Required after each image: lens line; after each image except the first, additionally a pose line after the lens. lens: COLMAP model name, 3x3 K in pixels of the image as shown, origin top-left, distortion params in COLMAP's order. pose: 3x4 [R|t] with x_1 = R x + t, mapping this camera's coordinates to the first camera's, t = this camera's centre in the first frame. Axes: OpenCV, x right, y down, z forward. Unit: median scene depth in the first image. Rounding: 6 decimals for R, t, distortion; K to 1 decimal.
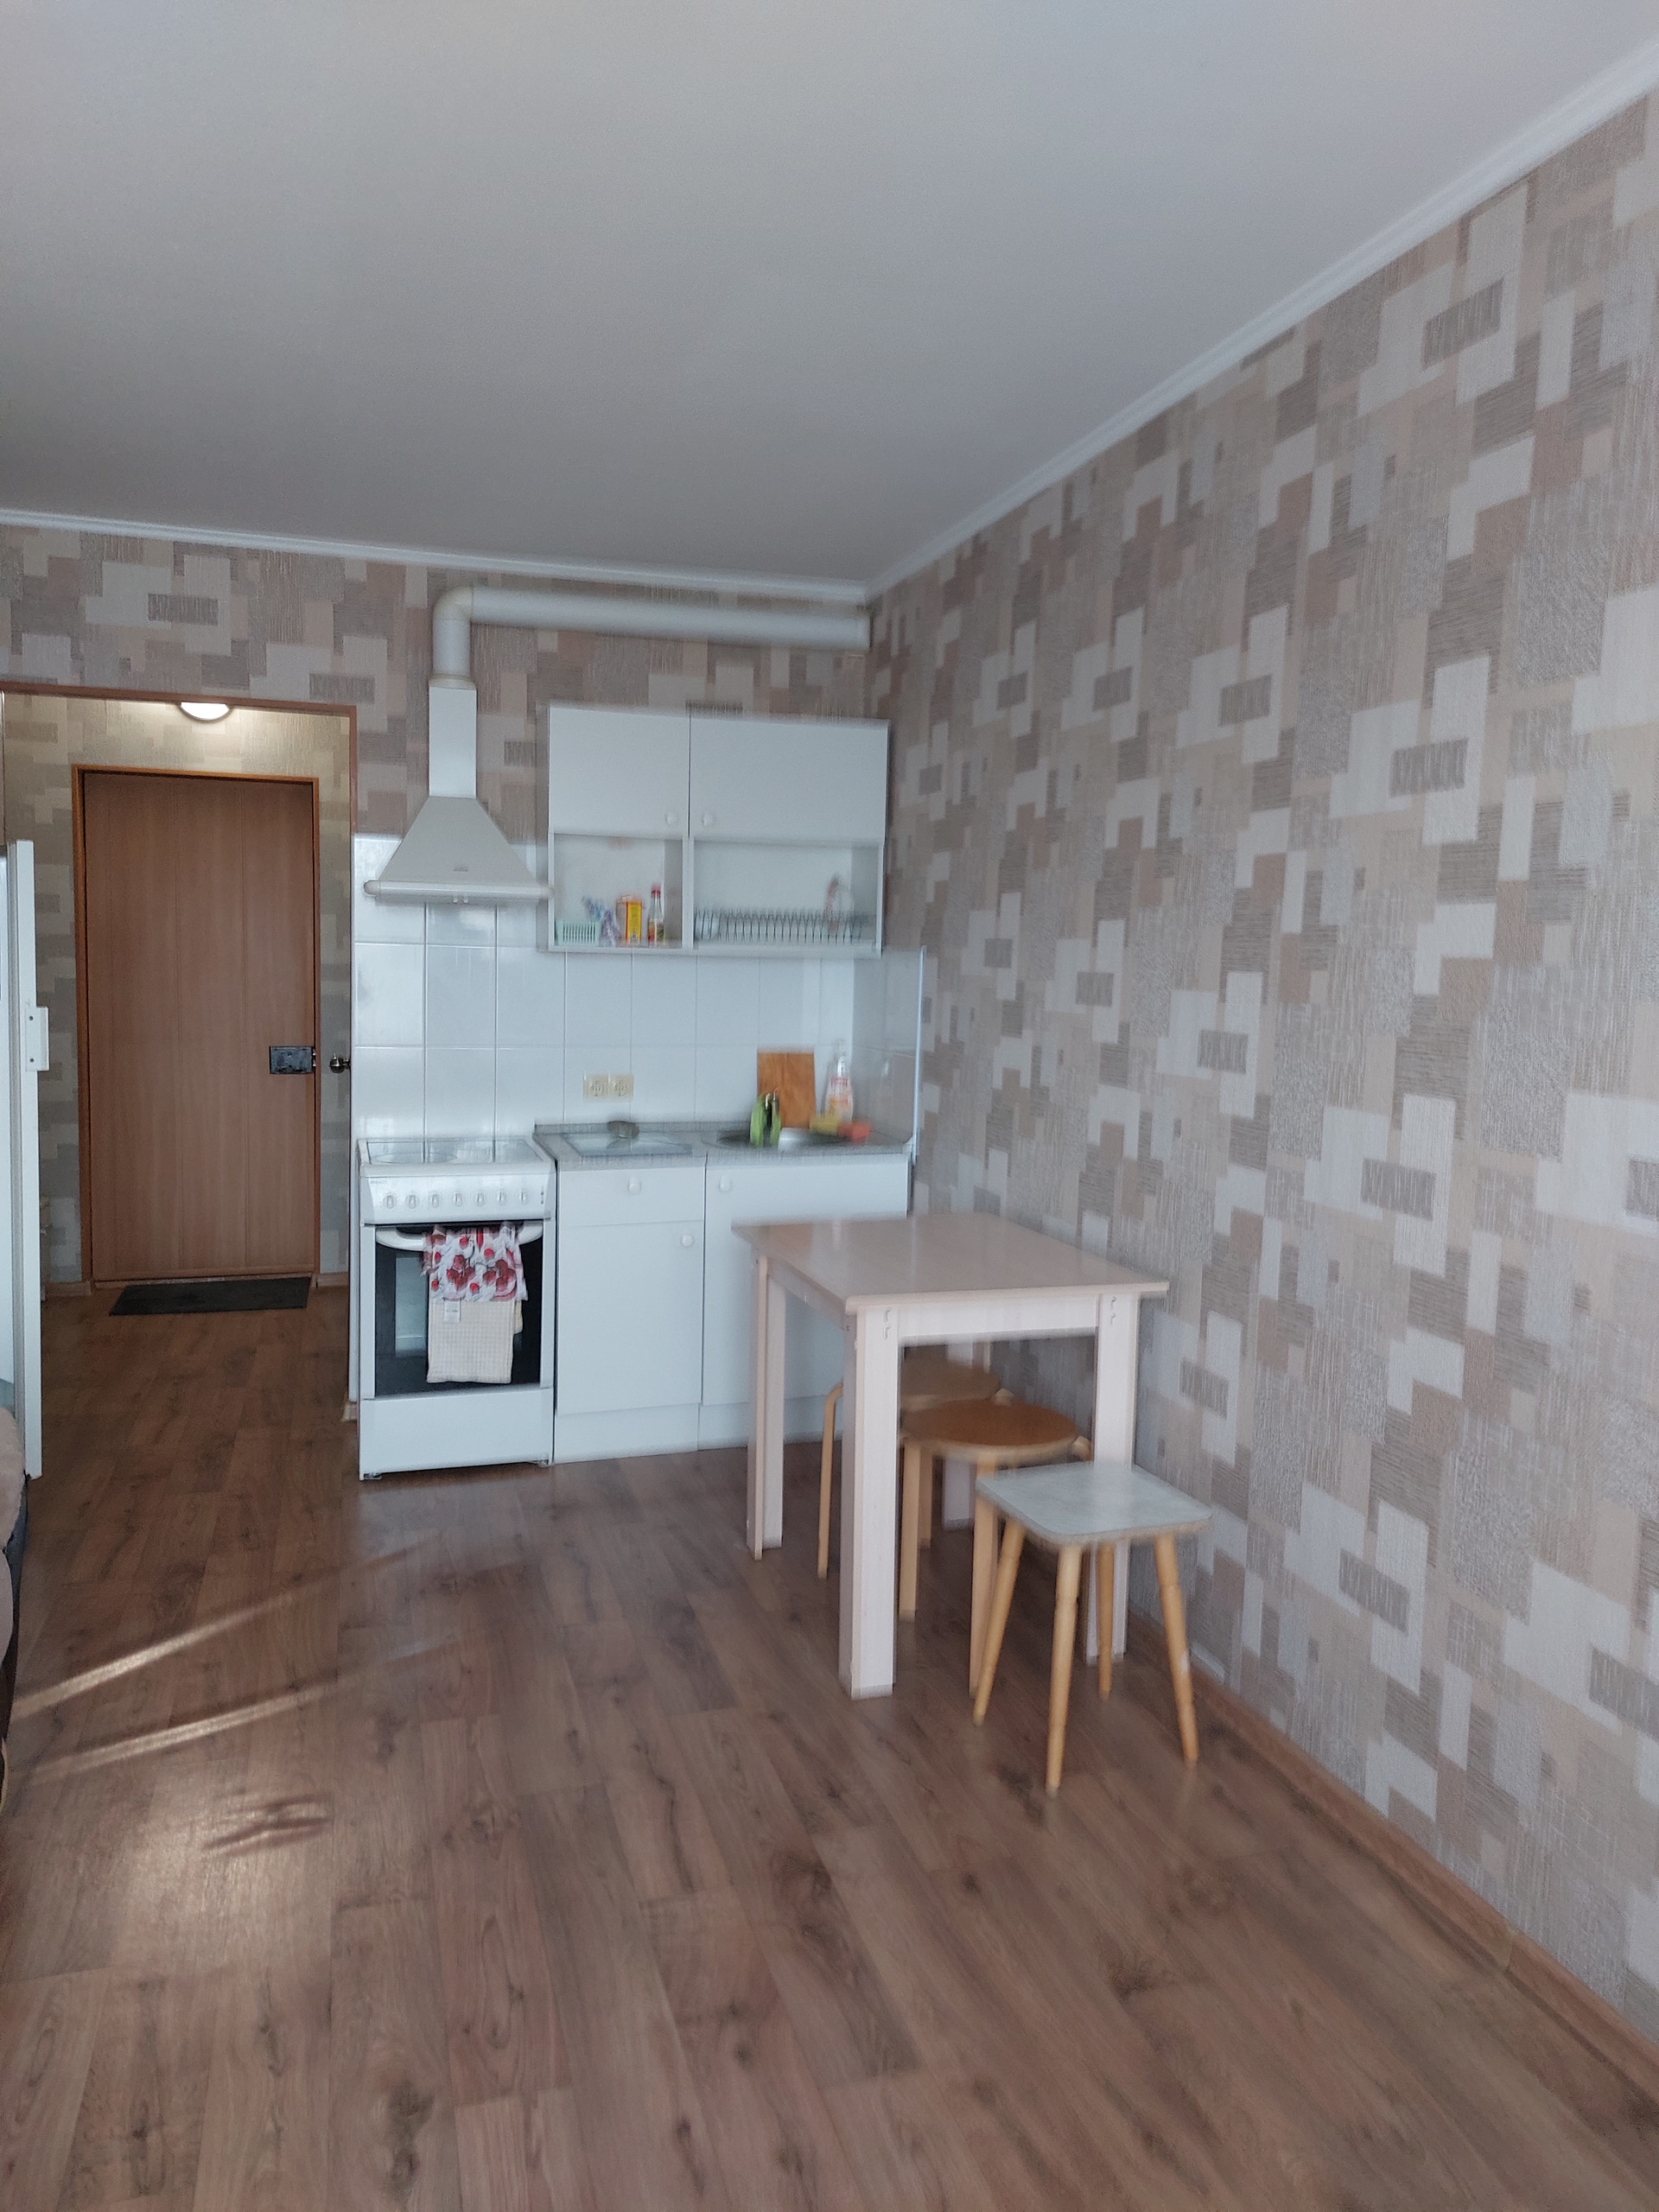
lens RADIAL K [[1616.3, 0, 845.0], [0, 1616.3, 1111.7], [0, 0, 1]] dist [0.064926, -0.051086]
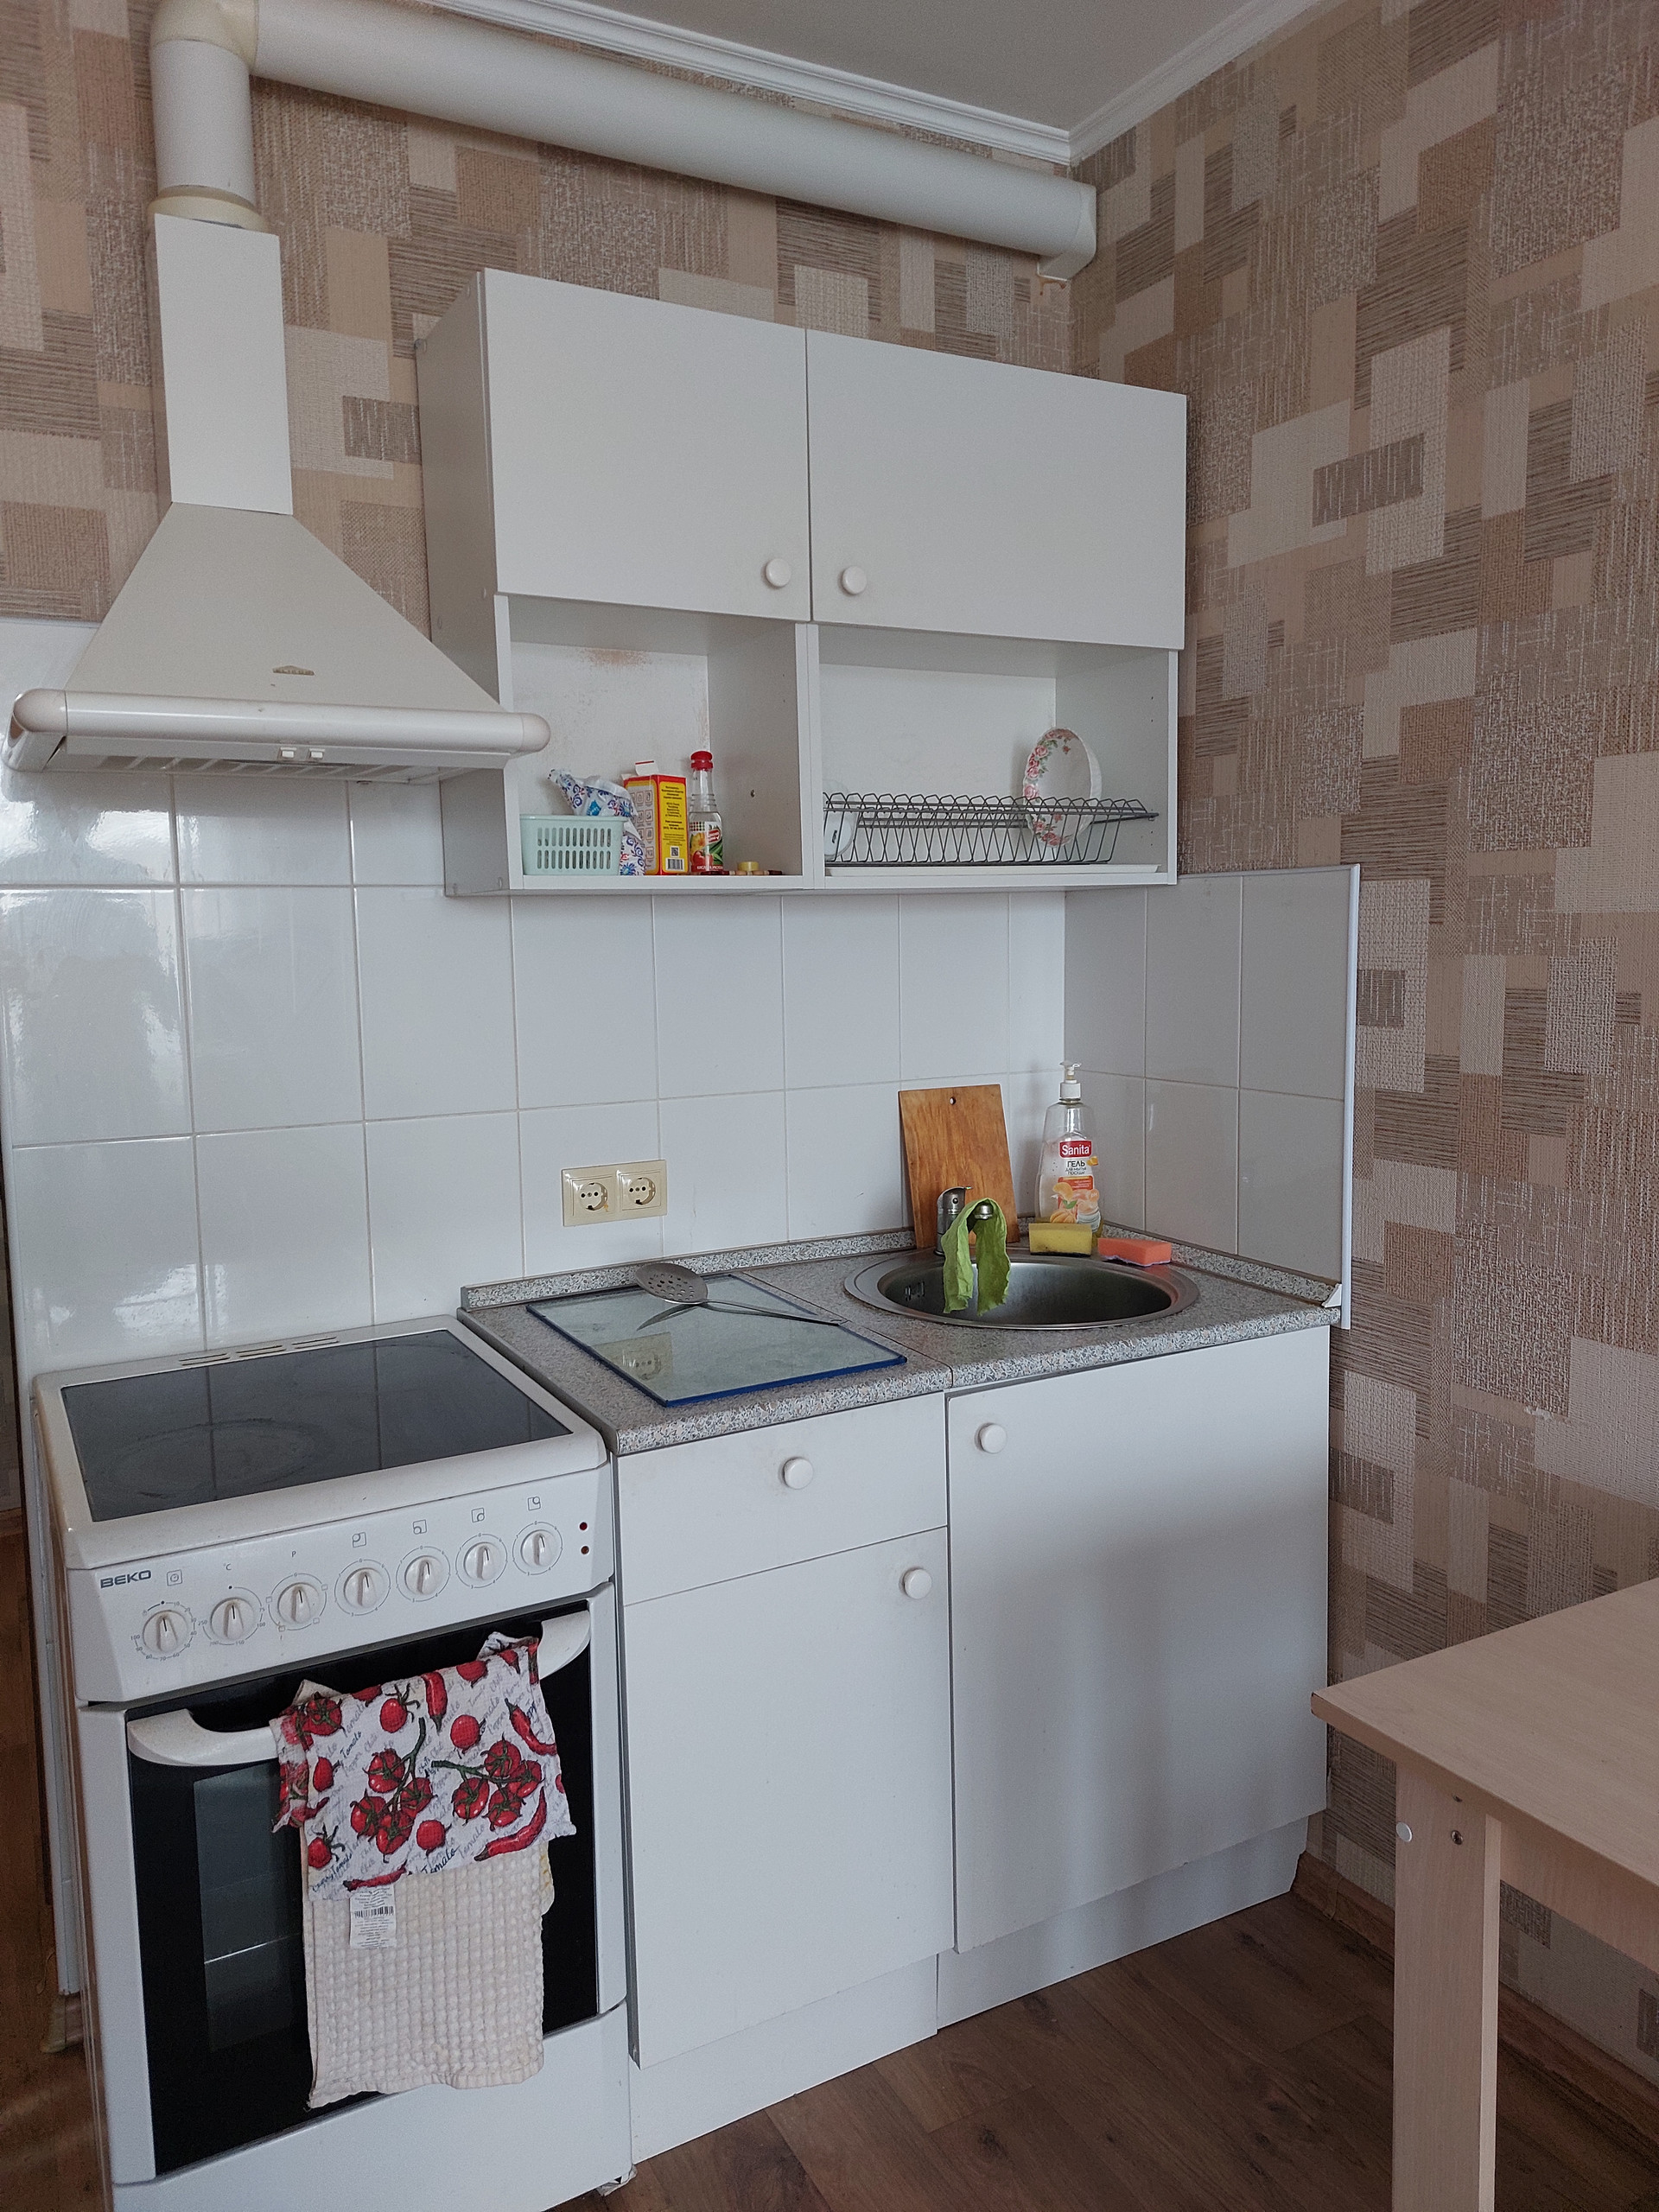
lens RADIAL K [[1616.3, 0, 845.0], [0, 1616.3, 1111.7], [0, 0, 1]] dist [0.064926, -0.051086]
pose [[0.978739, -0.057203, 0.196970, -0.194433], [0.051485, 0.998094, 0.034033, -0.056981], [-0.198542, -0.023168, 0.979819, 0.611176]]
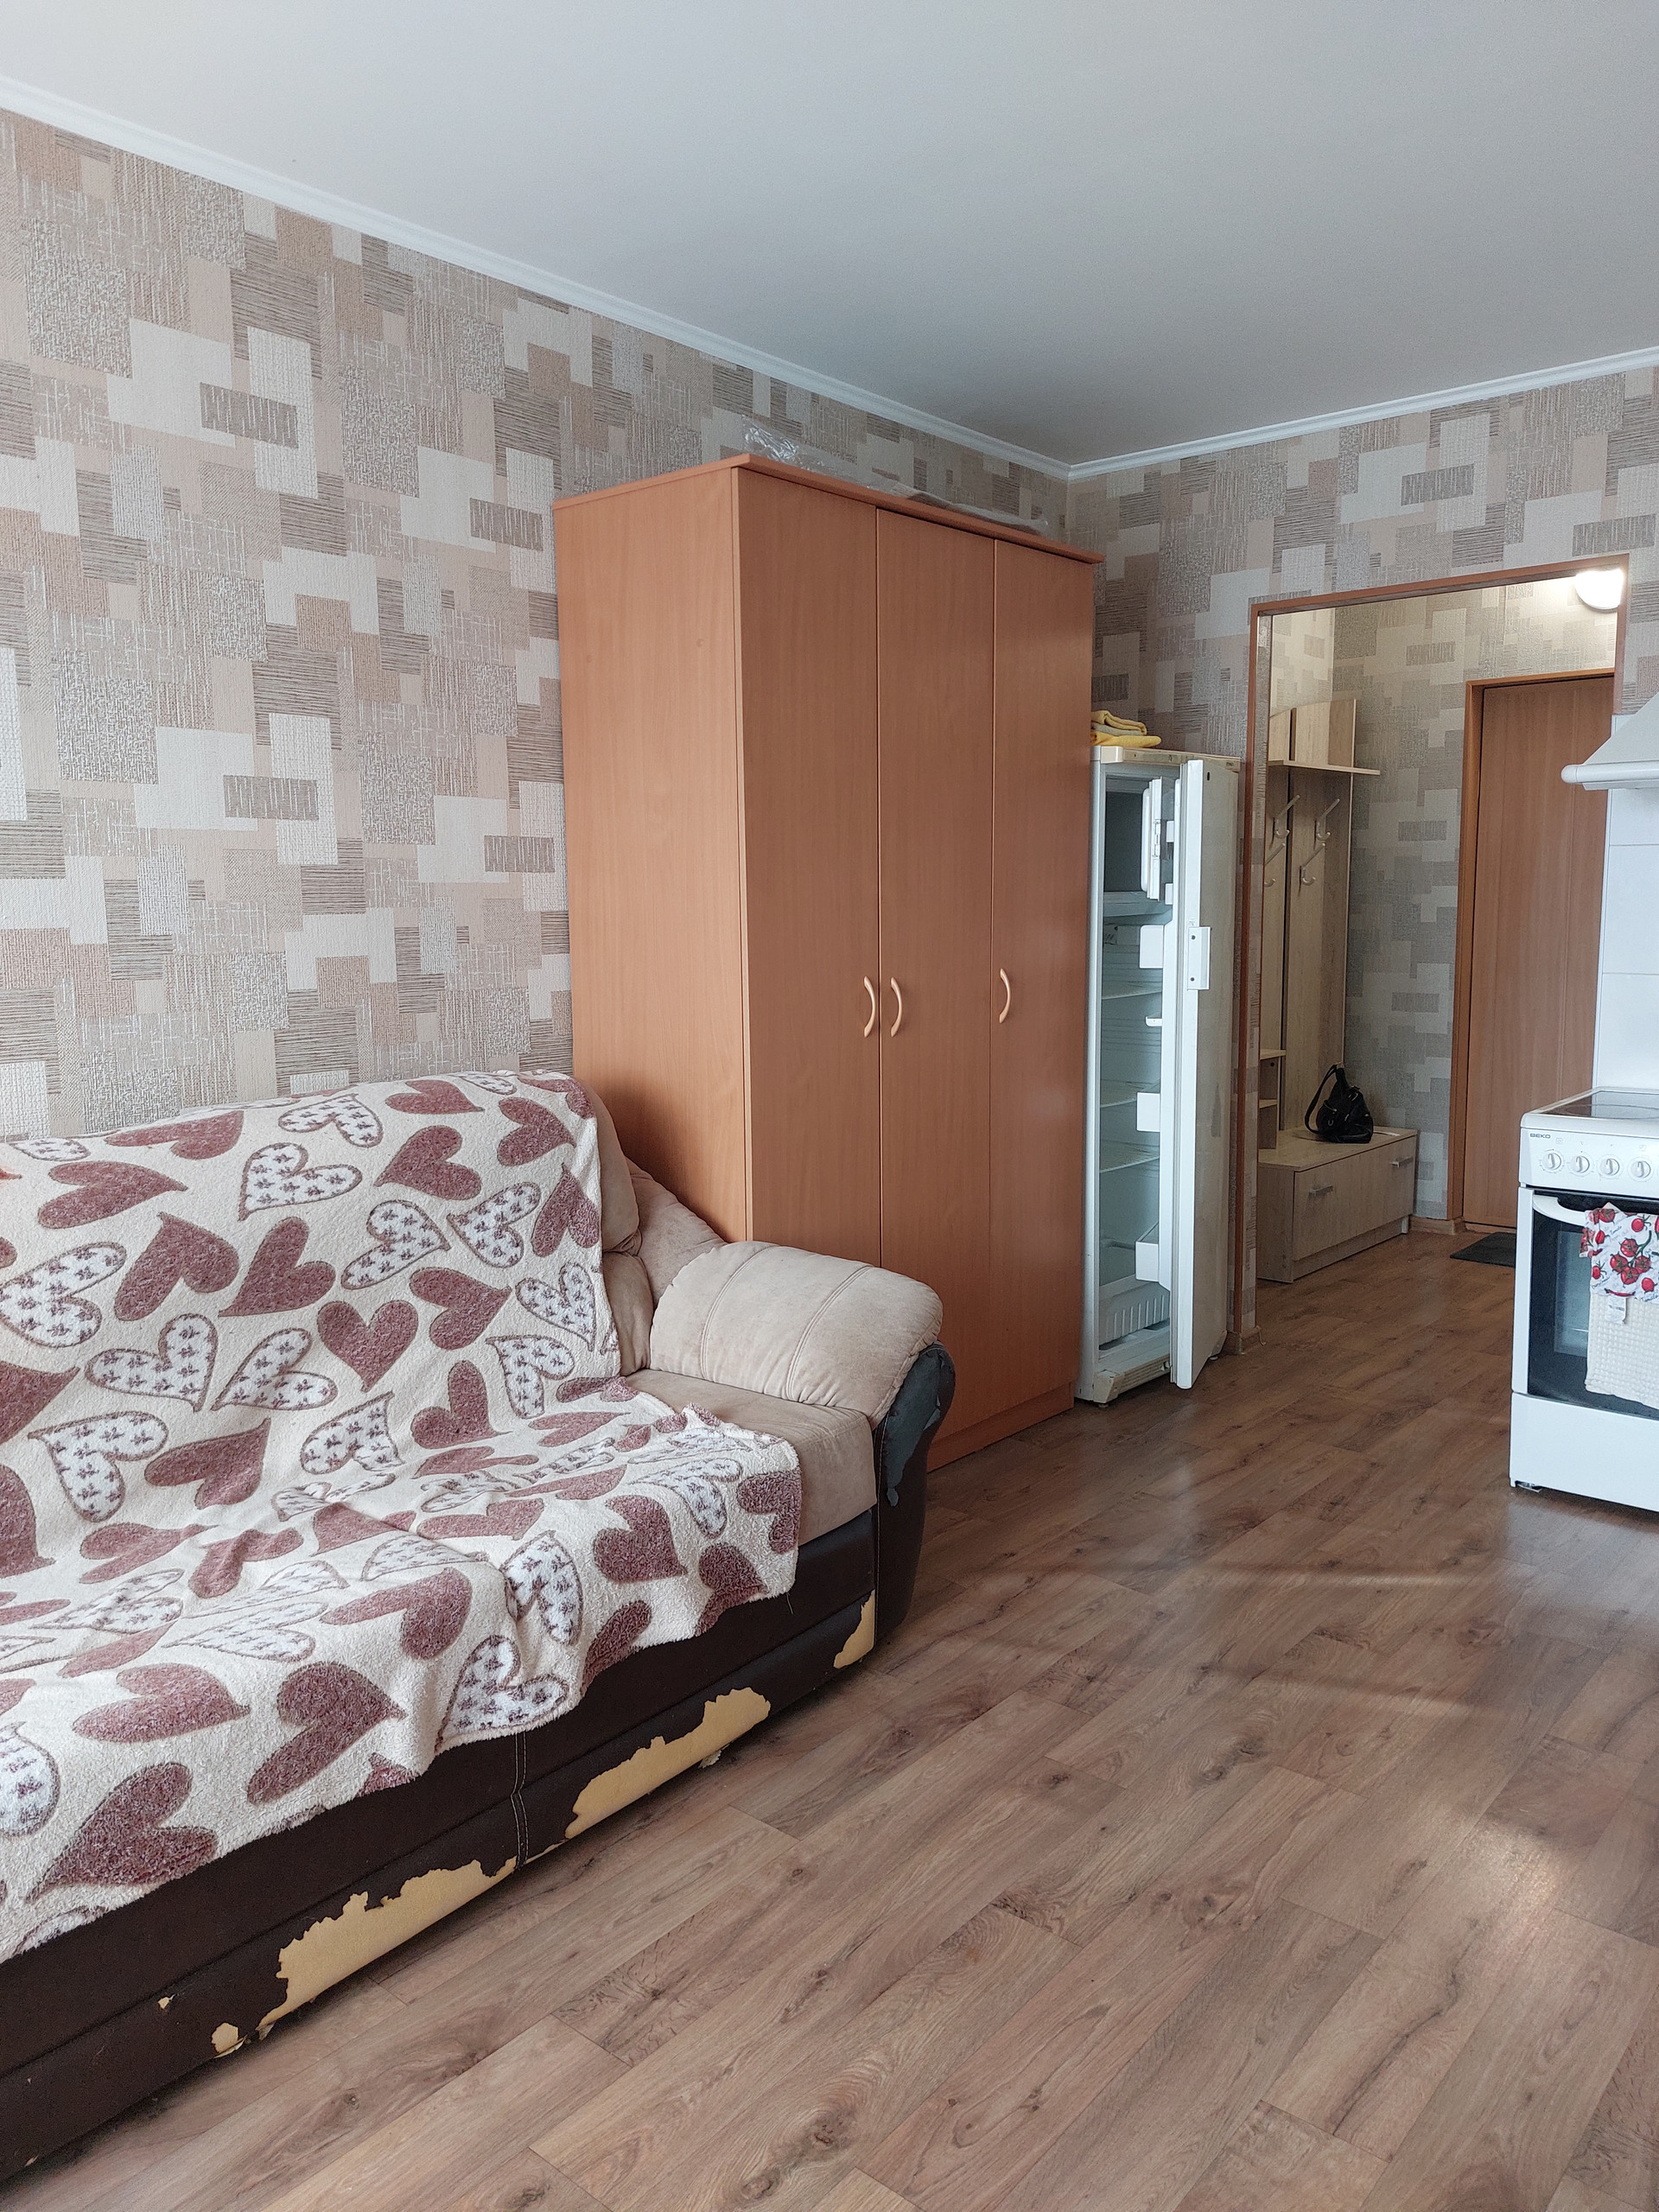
lens RADIAL K [[1616.3, 0, 845.0], [0, 1616.3, 1111.7], [0, 0, 1]] dist [0.064926, -0.051086]
pose [[0.549772, 0.088728, -0.830589, 0.198423], [-0.062867, 0.995918, 0.064777, -0.001090], [0.832946, 0.016604, 0.553105, 0.236415]]
